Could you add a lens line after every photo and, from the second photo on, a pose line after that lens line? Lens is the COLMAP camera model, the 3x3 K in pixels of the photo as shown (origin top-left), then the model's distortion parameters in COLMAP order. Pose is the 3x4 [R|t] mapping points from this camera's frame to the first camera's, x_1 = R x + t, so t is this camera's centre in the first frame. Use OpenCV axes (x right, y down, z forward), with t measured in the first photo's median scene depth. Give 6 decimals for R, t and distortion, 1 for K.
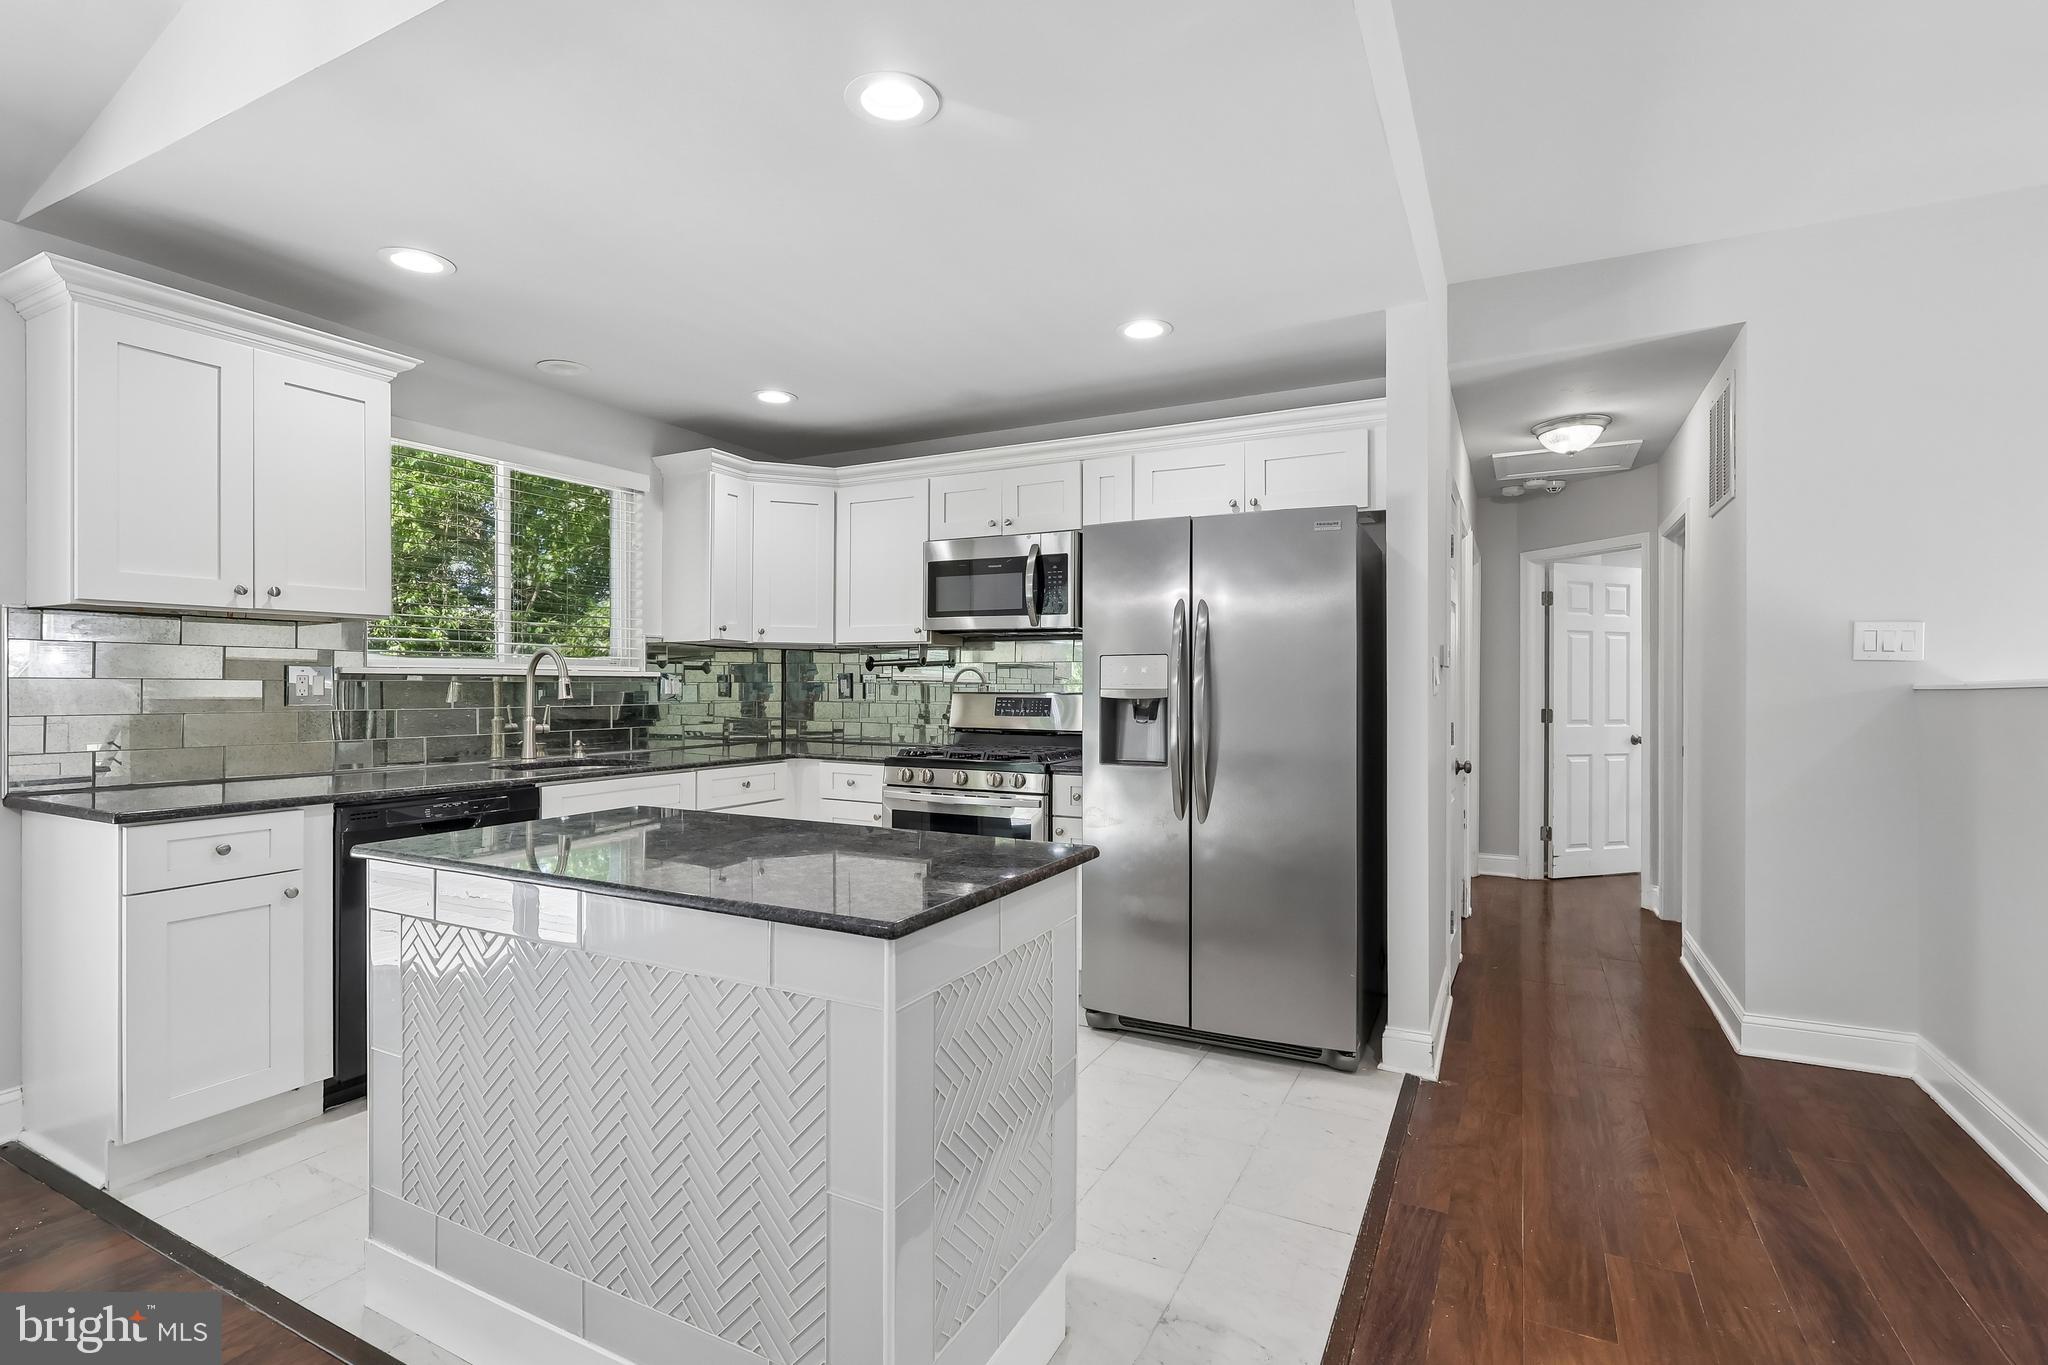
lens RADIAL K [[956.0, 0, 1020.6], [0, 956.0, 684.1], [0, 0, 1]] dist [-0.001620, 0.000258]
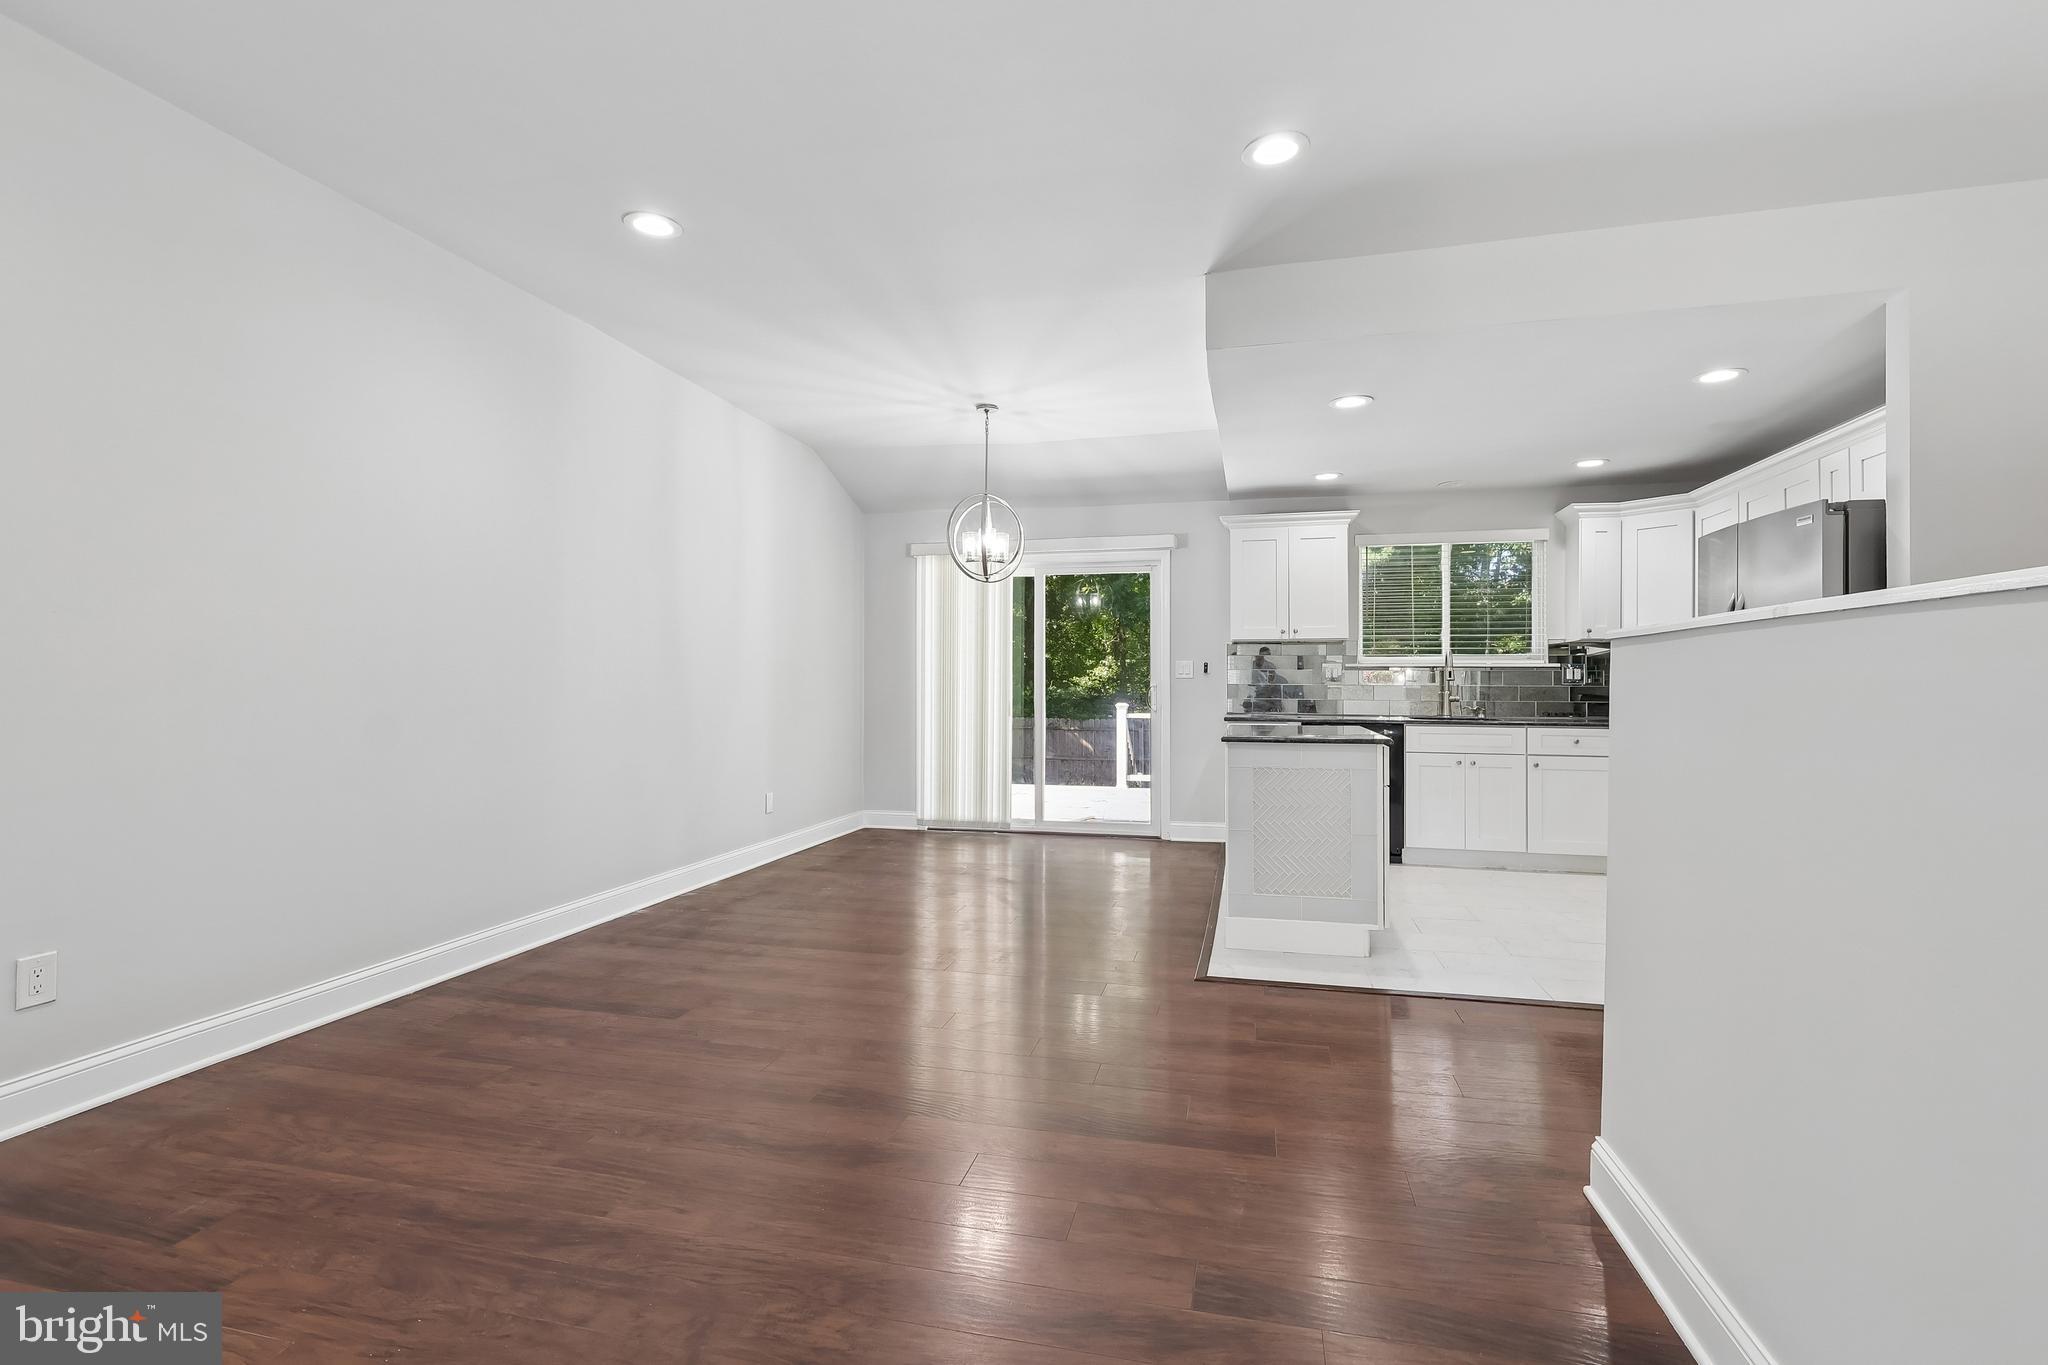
lens RADIAL K [[963.3, 0, 1016.3], [0, 963.3, 665.4], [0, 0, 1]] dist [-0.000206, -0.000117]
pose [[0.240776, -0.019188, -0.970391, 0.876548], [-0.003118, 0.999784, -0.020543, 0.023889], [0.970576, 0.007972, 0.240665, -0.140334]]
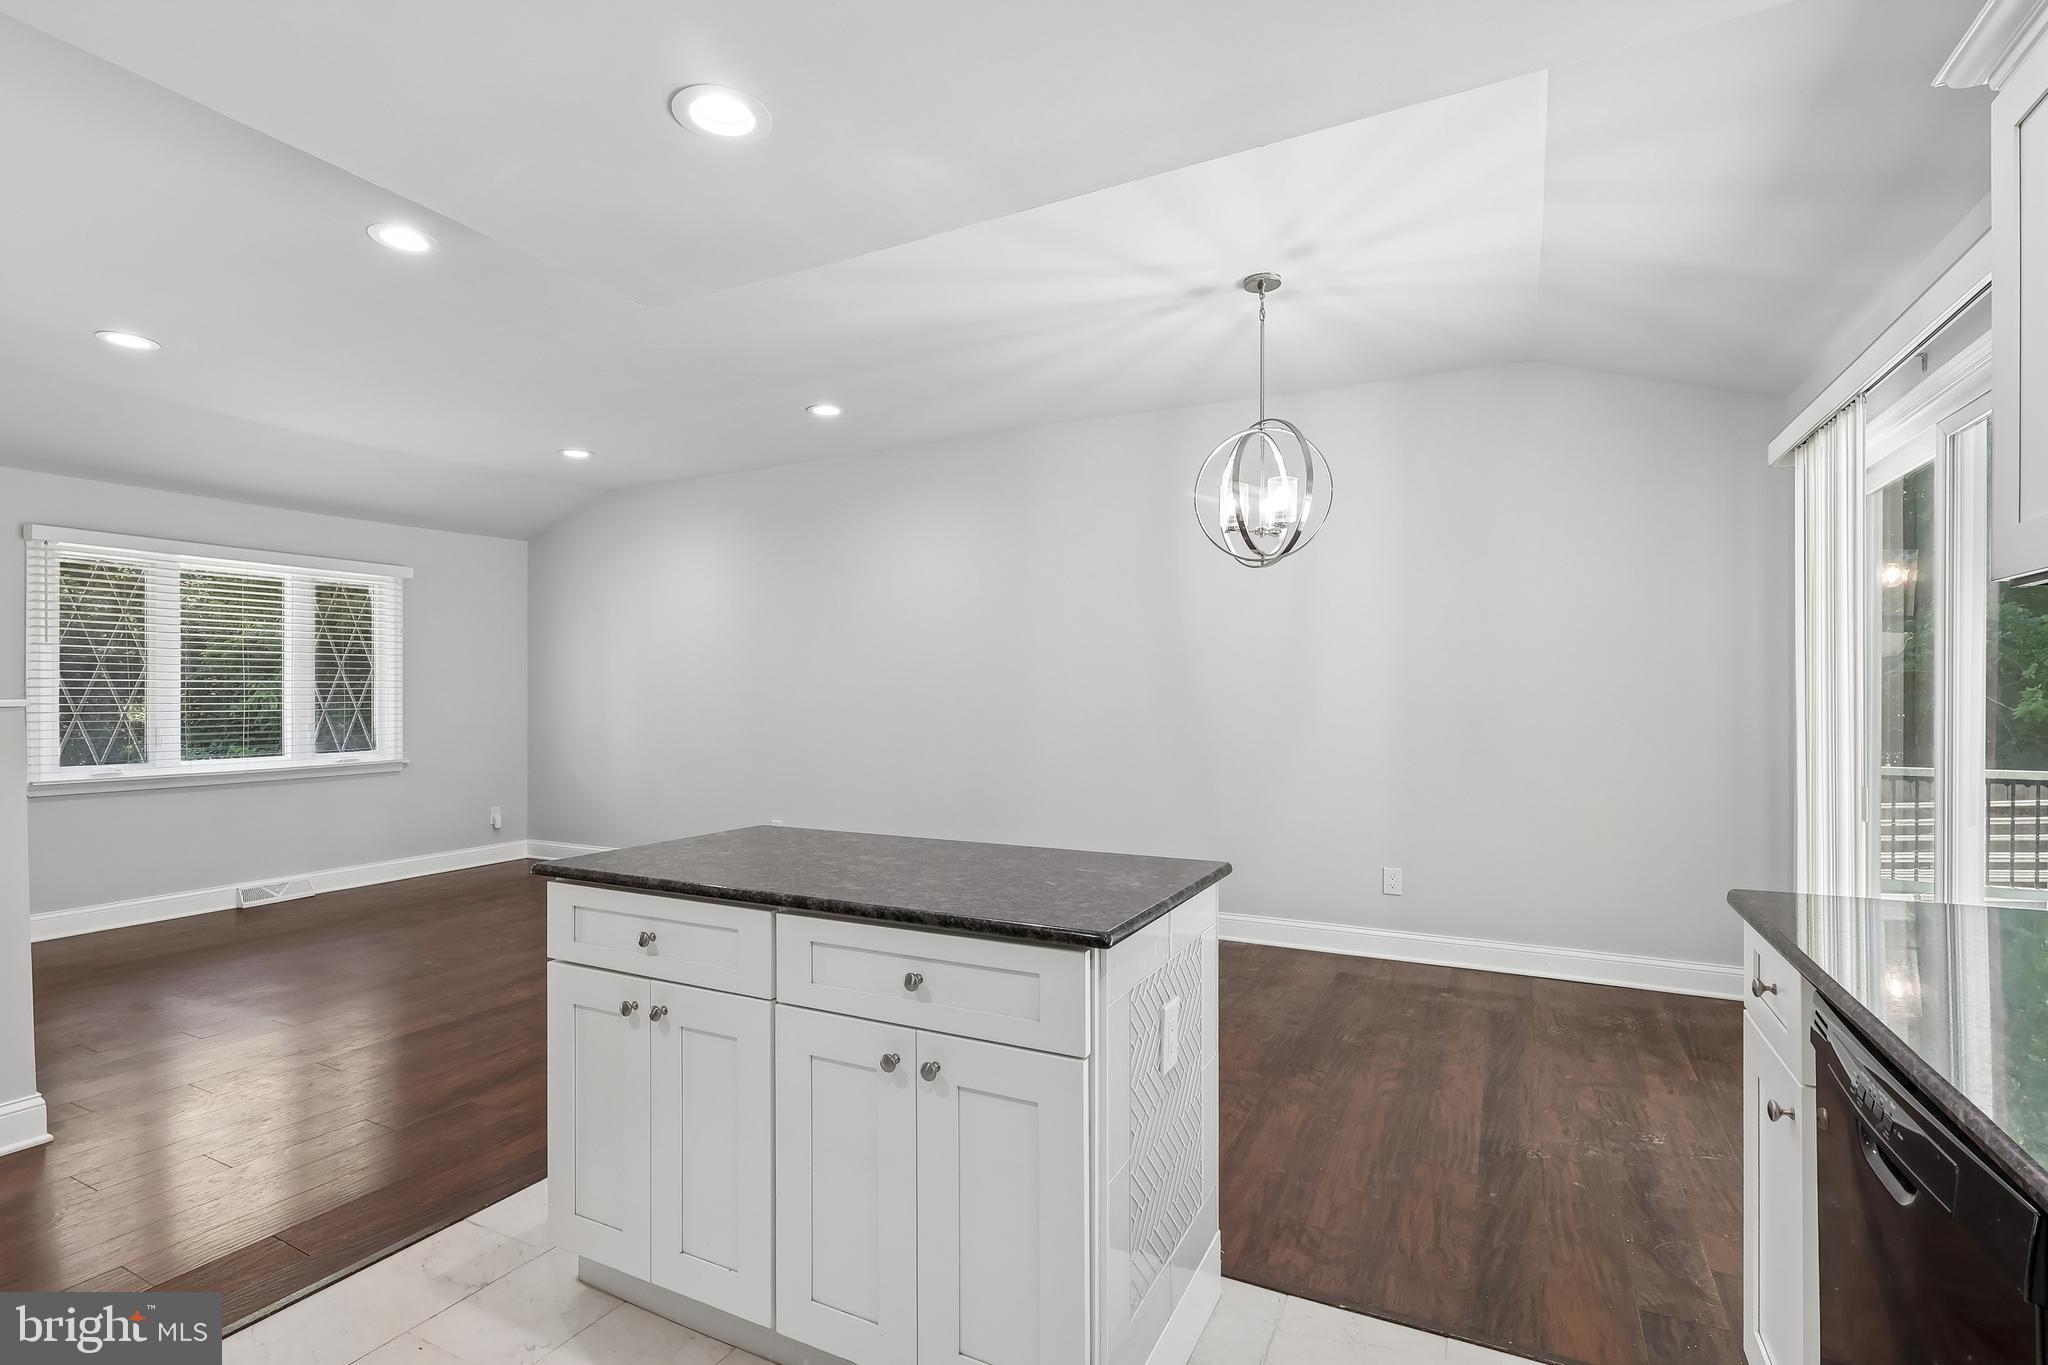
lens RADIAL K [[959.6, 0, 1024.2], [0, 959.6, 691.6], [0, 0, 1]] dist [0.000265, 0.000684]
pose [[-0.999968, -0.001679, -0.007825, -0.209051], [-0.001658, 0.999995, -0.002671, -0.009569], [0.007830, -0.002658, -0.999966, 0.944856]]
